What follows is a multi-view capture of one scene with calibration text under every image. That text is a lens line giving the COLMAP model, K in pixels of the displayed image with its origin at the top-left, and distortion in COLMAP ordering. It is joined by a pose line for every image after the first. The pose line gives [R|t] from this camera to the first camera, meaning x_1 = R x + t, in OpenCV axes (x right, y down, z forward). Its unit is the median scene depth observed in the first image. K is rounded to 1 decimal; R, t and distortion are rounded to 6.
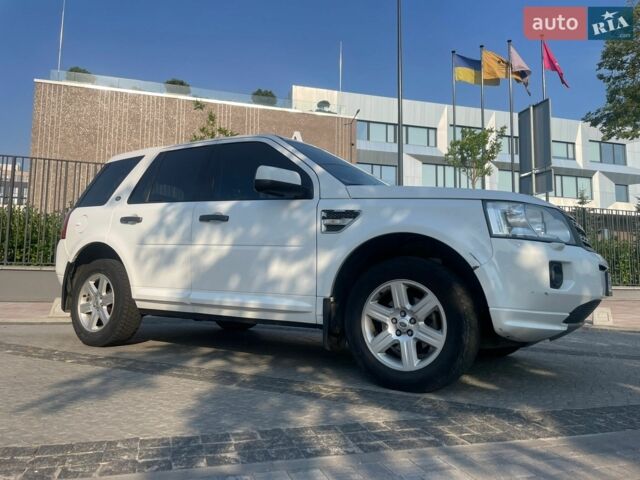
lens RADIAL K [[489.4, 0, 314.2], [0, 489.4, 234.6], [0, 0, 1]] dist [0.086552, -0.119620]
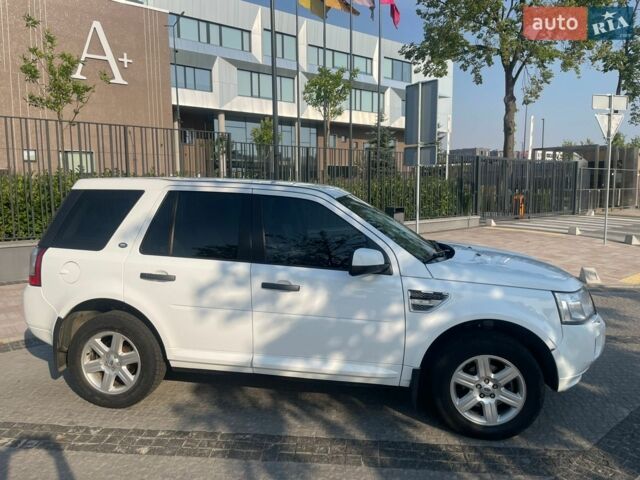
lens RADIAL K [[489.4, 0, 313.8], [0, 489.4, 242.5], [0, 0, 1]] dist [0.086552, -0.119620]
pose [[0.918325, -0.065682, 0.390341, -0.091042], [-0.022264, 0.976004, 0.216610, -0.058618], [-0.395202, -0.207609, 0.894826, 0.017928]]
